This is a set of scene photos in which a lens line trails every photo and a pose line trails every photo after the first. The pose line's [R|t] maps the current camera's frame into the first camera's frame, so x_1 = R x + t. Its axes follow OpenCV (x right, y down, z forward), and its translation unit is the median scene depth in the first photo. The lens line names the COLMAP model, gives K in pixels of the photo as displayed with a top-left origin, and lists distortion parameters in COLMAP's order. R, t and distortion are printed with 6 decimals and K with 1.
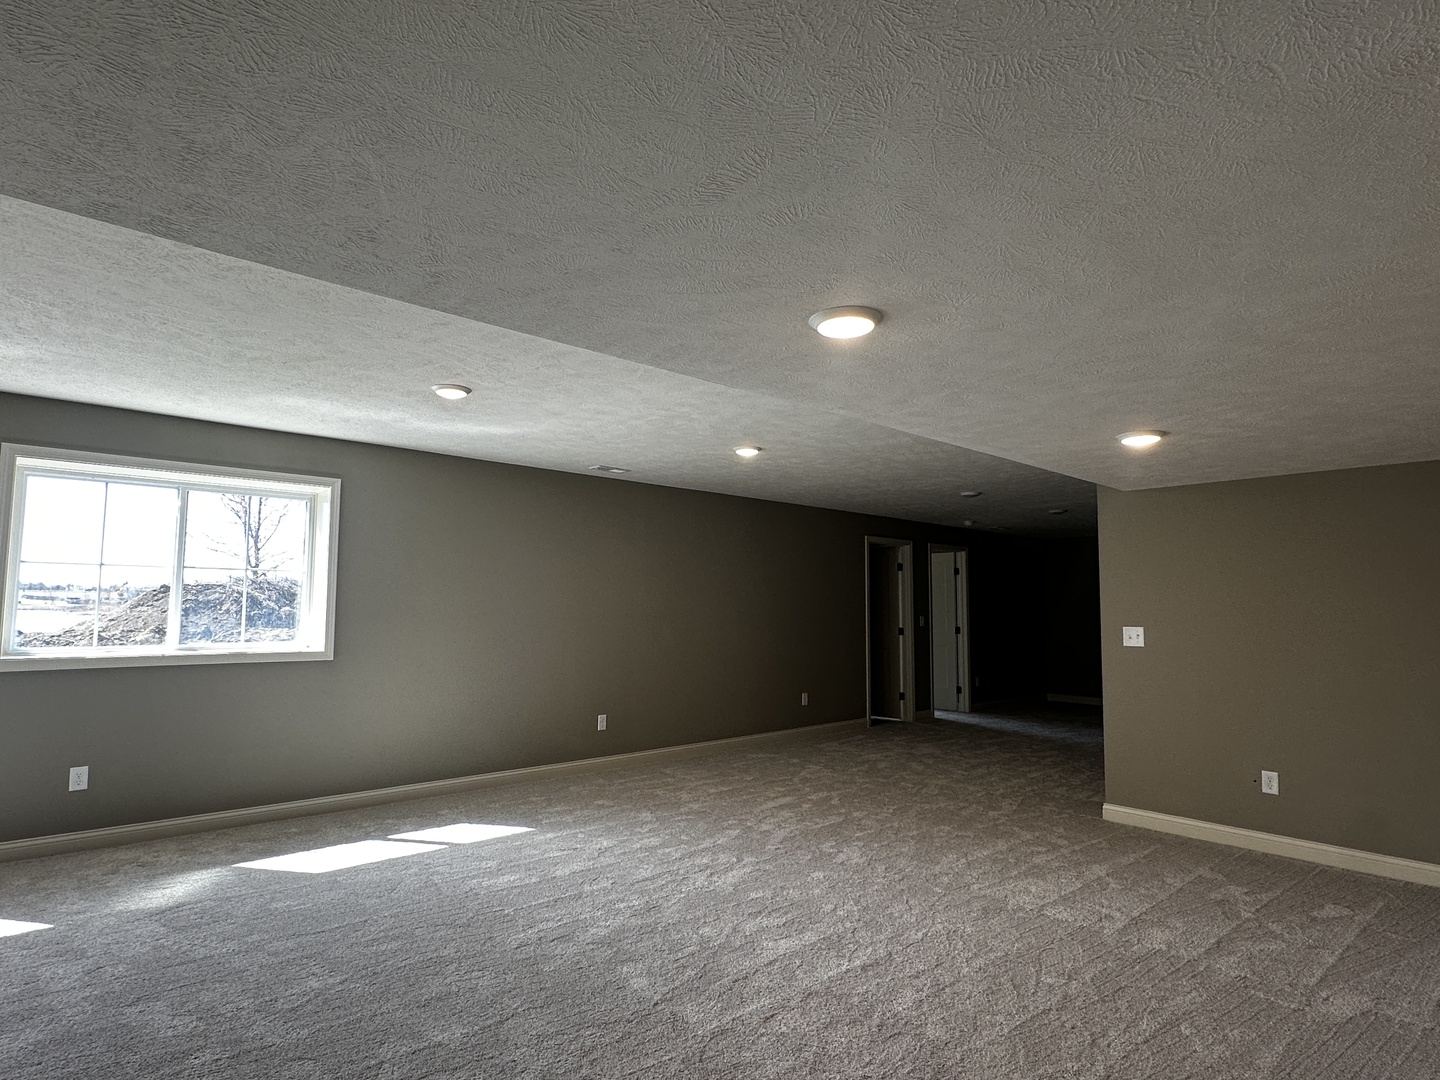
lens RADIAL K [[778.5, 0, 720.8], [0, 778.5, 536.9], [0, 0, 1]] dist [0.002793, -0.001894]
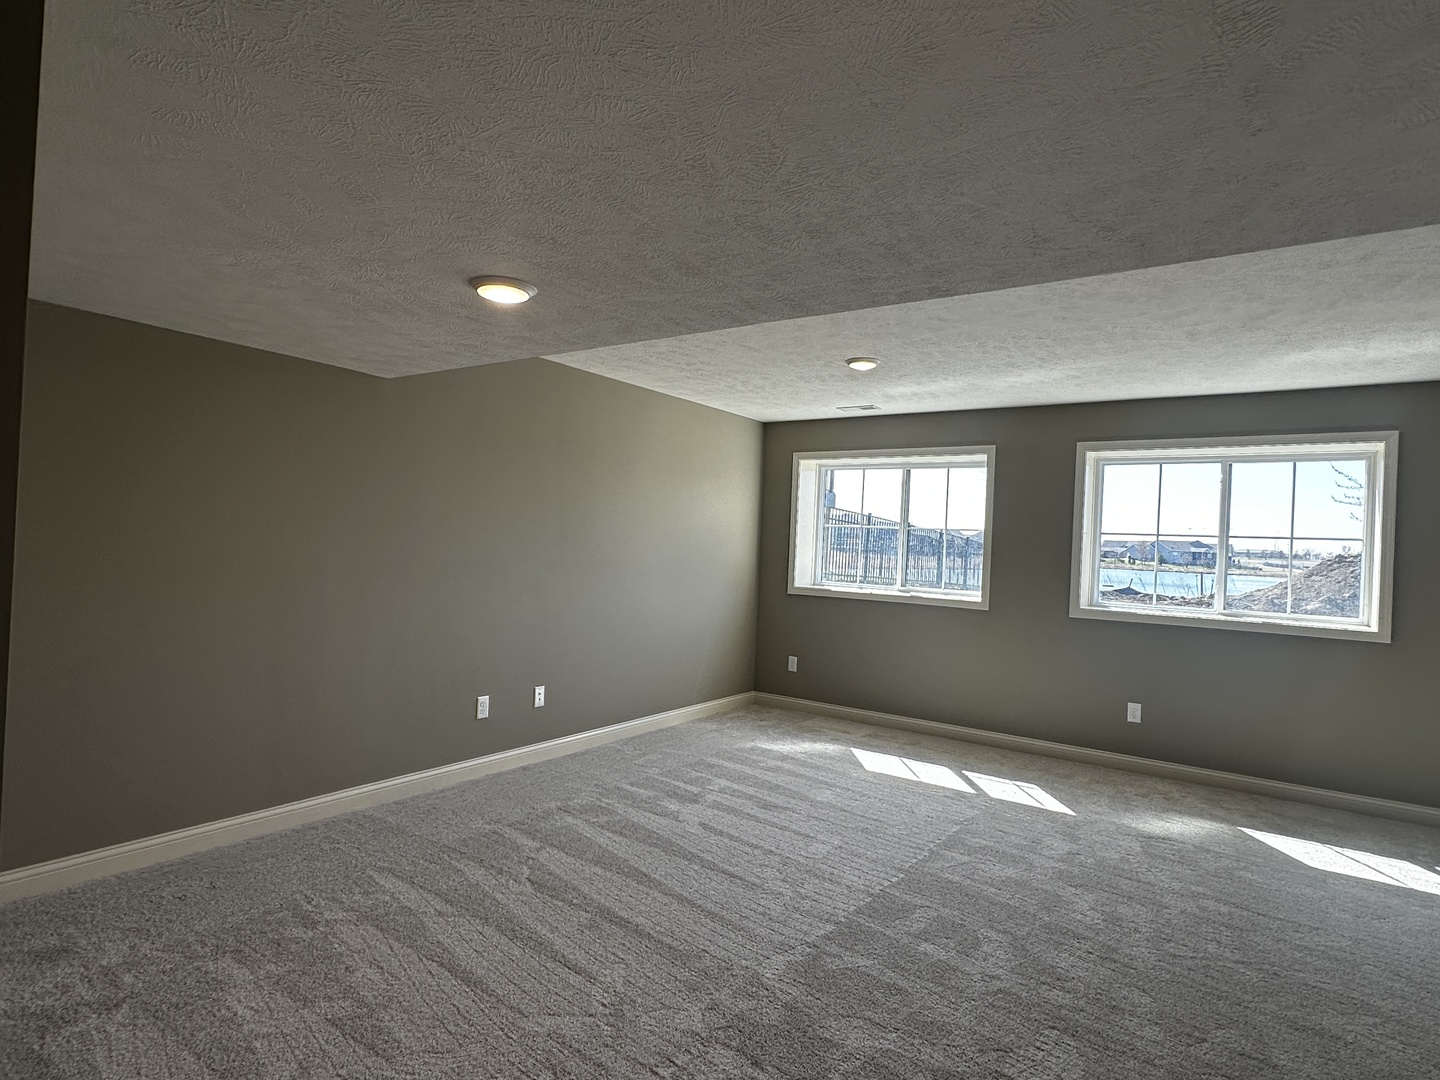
lens RADIAL K [[778.5, 0, 718.4], [0, 778.5, 530.8], [0, 0, 1]] dist [0.002793, -0.001894]
pose [[0.231173, -0.015265, -0.972793, 0.227501], [0.045323, 0.998960, -0.004905, 0.006693], [0.971856, -0.042956, 0.231624, 0.120812]]
